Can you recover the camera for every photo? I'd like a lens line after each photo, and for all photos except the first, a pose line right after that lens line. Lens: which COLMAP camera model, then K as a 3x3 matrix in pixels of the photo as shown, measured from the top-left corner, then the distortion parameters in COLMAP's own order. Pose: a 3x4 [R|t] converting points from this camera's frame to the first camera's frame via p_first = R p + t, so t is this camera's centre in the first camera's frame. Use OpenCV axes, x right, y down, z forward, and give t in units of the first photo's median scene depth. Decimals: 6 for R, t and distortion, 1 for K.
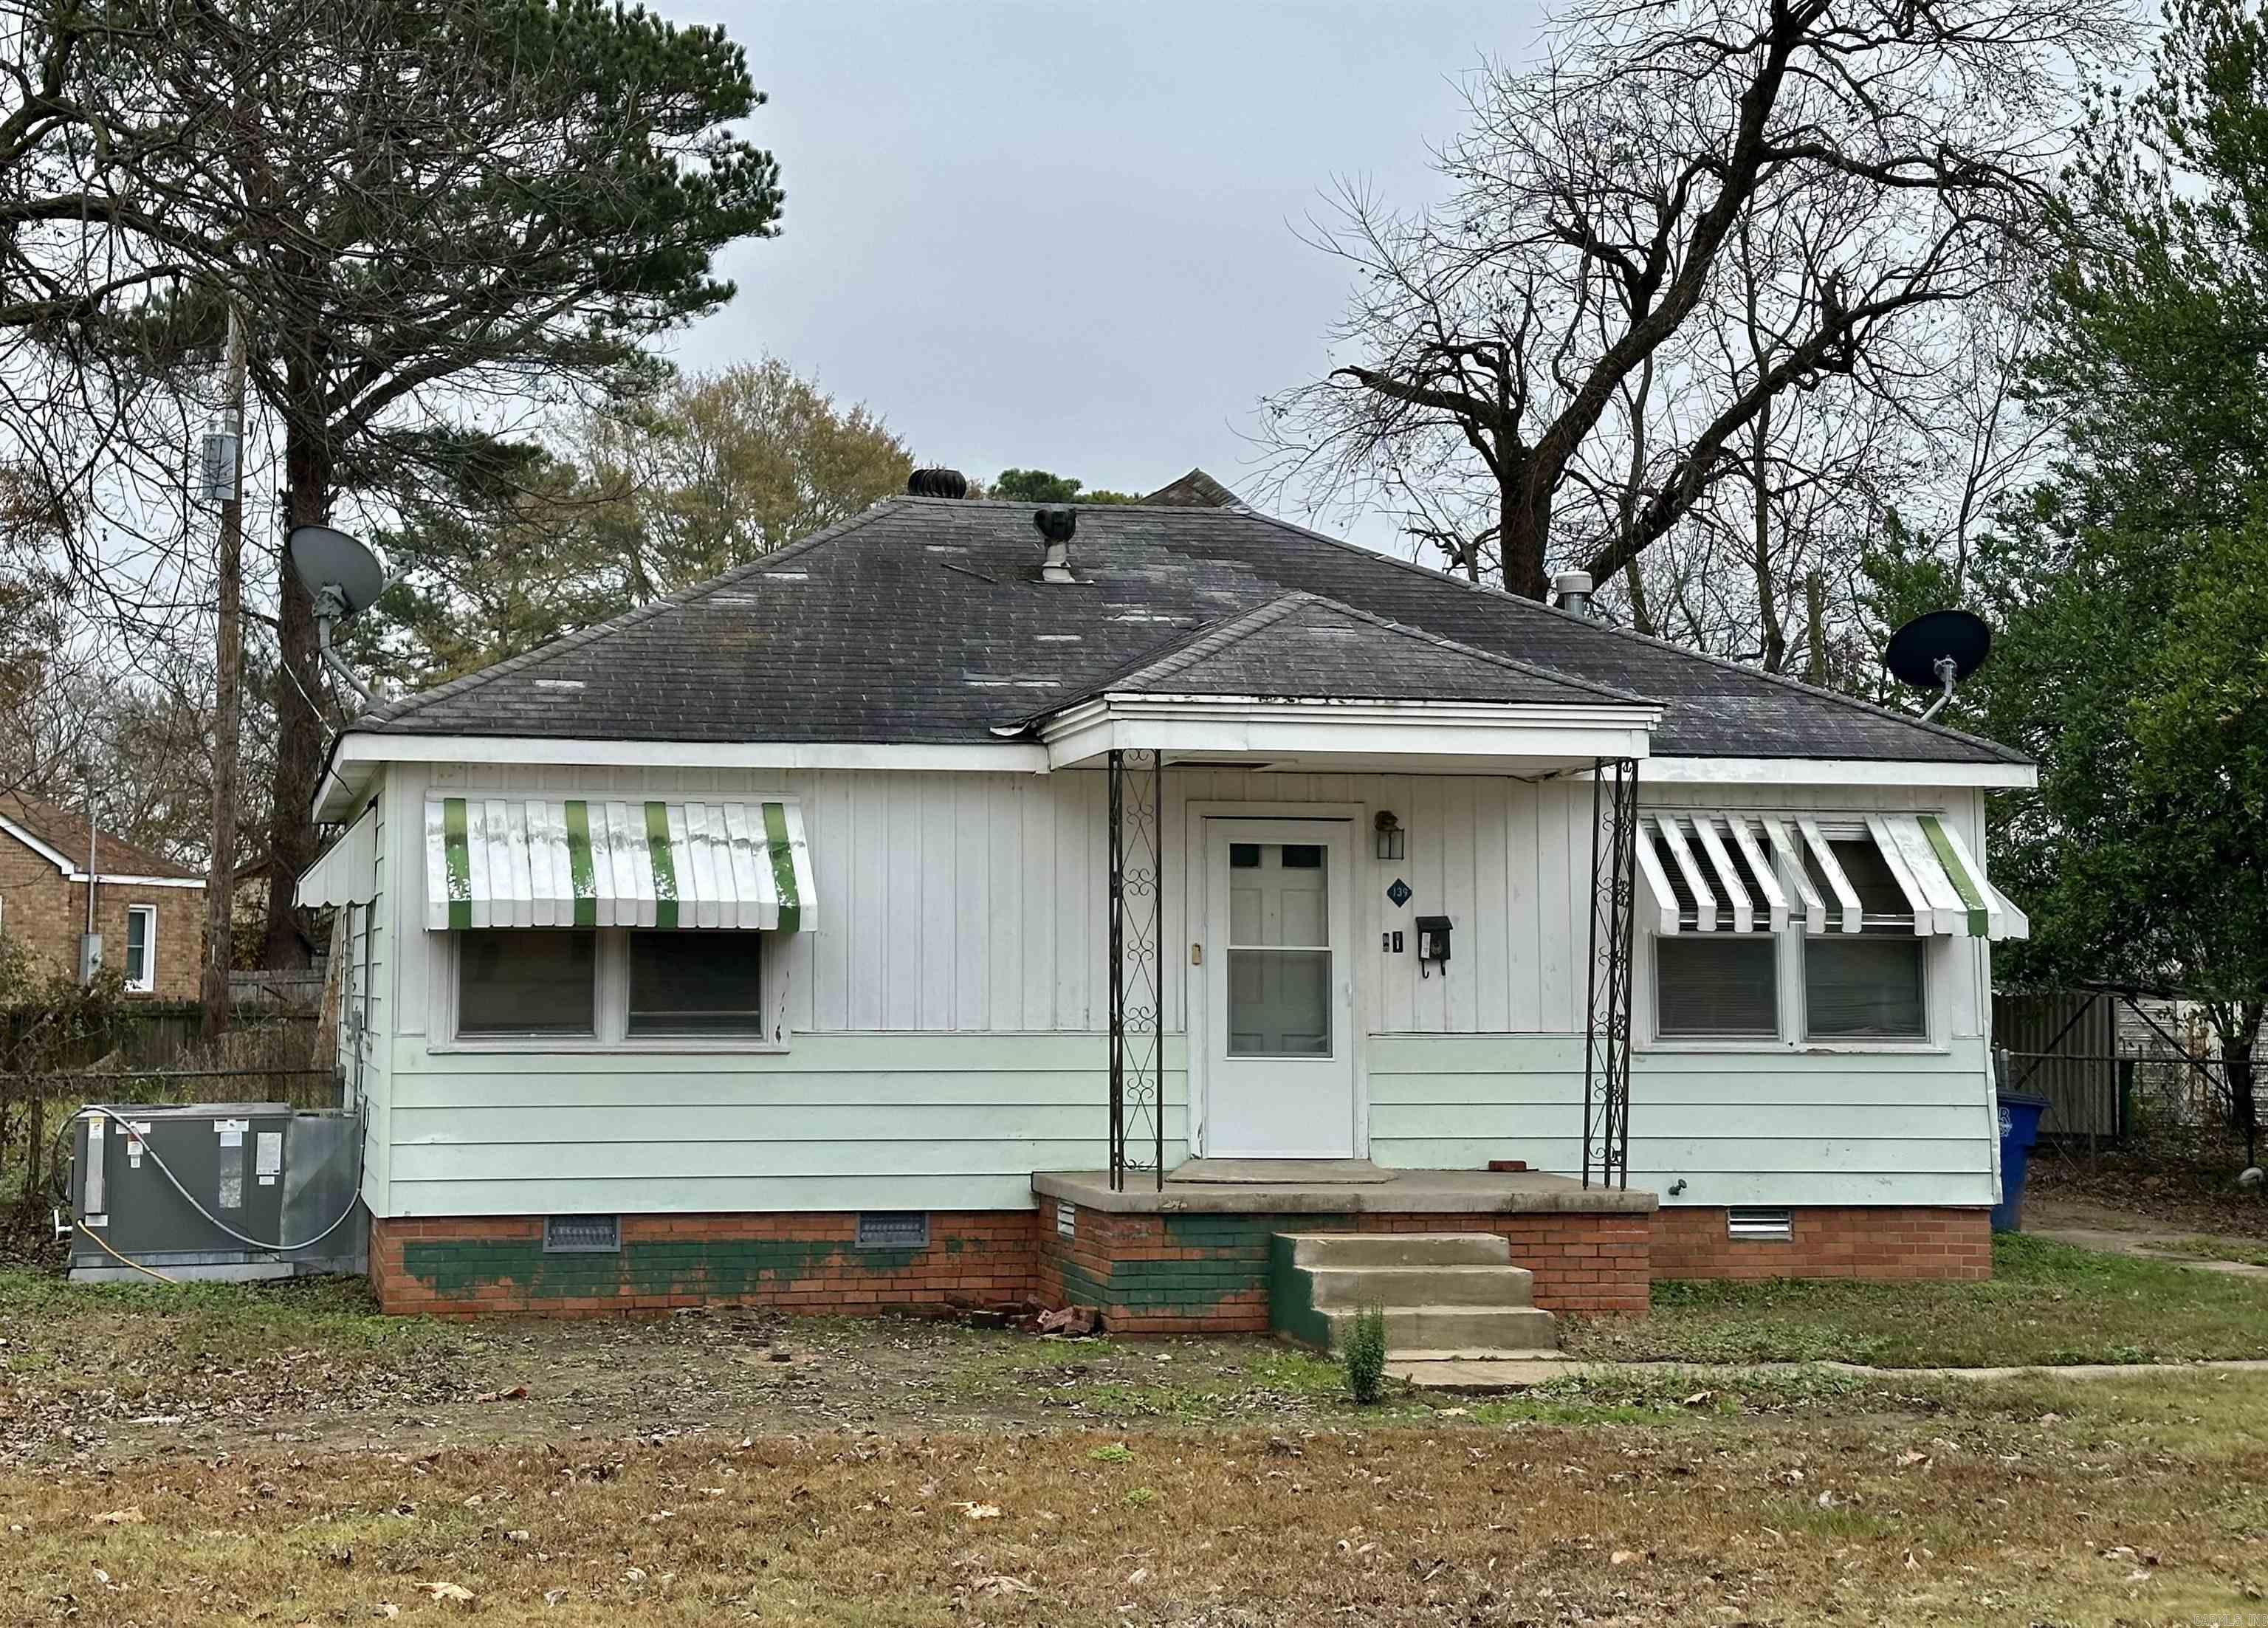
lens RADIAL K [[3345.4, 0, 1139.2], [0, 3345.4, 801.3], [0, 0, 1]] dist [0.101581, 0.000000]
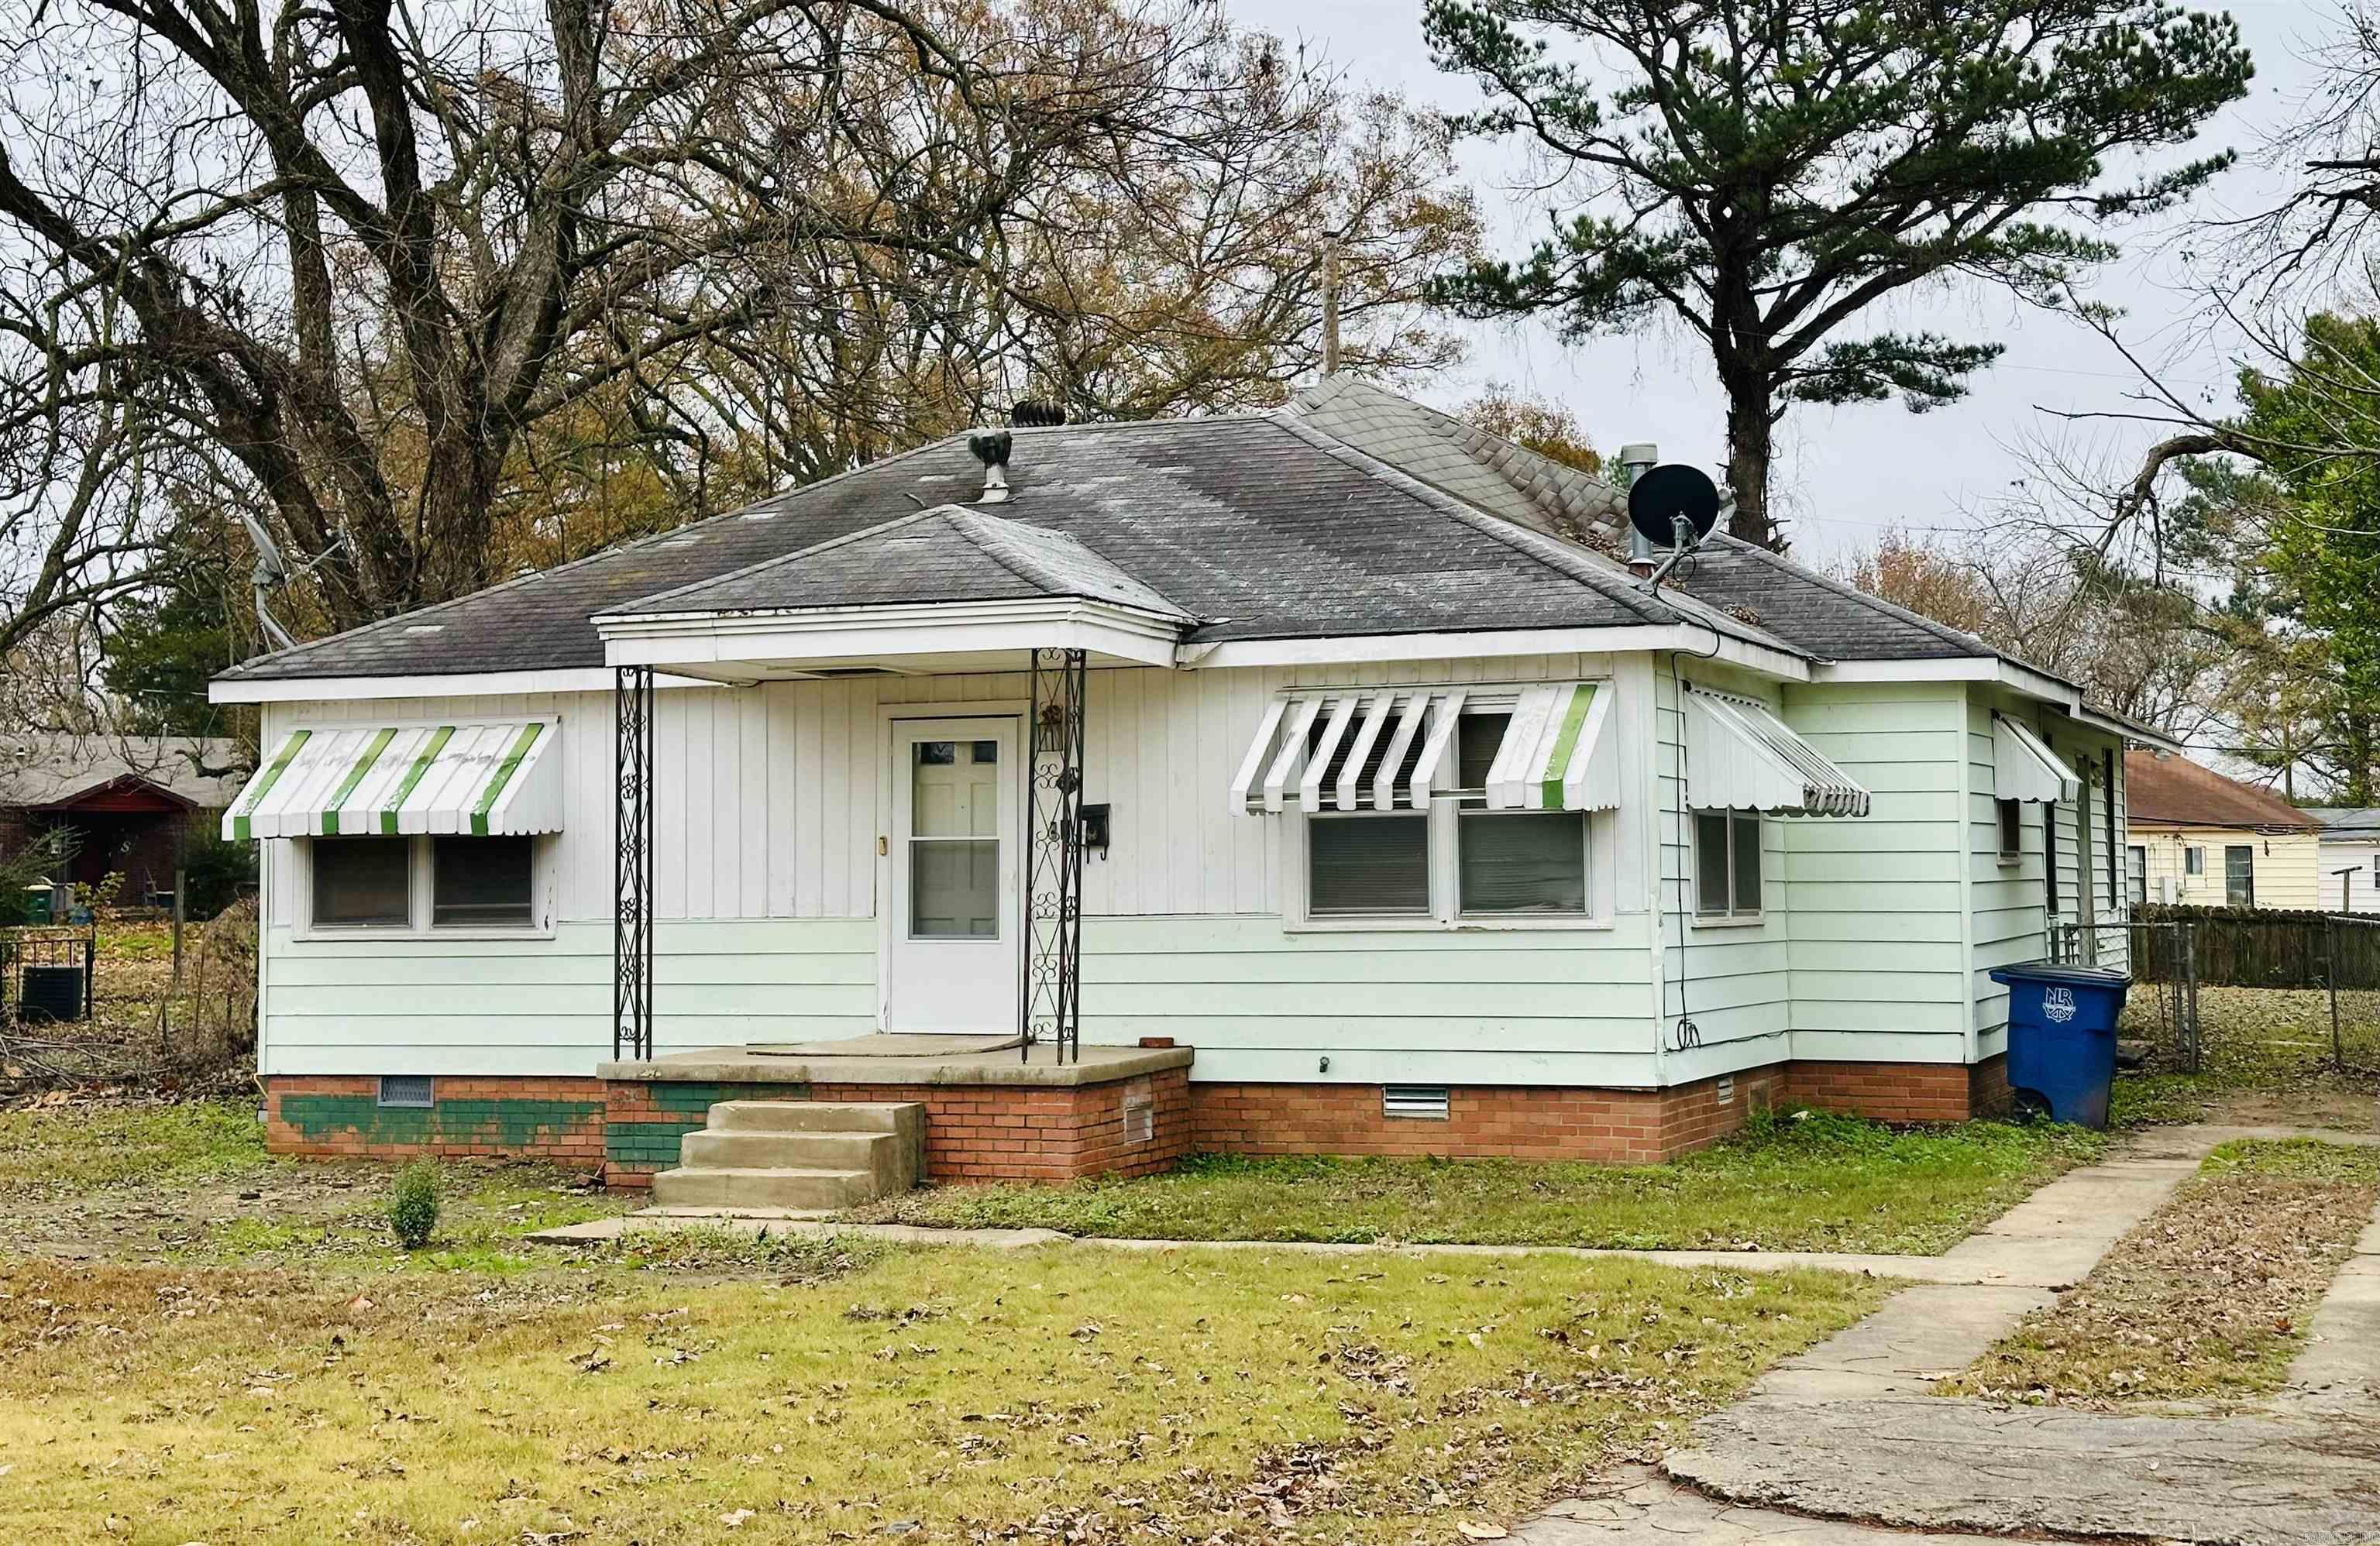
lens RADIAL K [[3213.6, 0, 1188.4], [0, 3213.6, 779.6], [0, 0, 1]] dist [0.063998, 0.000000]
pose [[0.860688, -0.031927, -0.508131, 0.648582], [0.045869, 0.998836, 0.014935, 0.013730], [0.507063, -0.036162, 0.861150, 0.157249]]
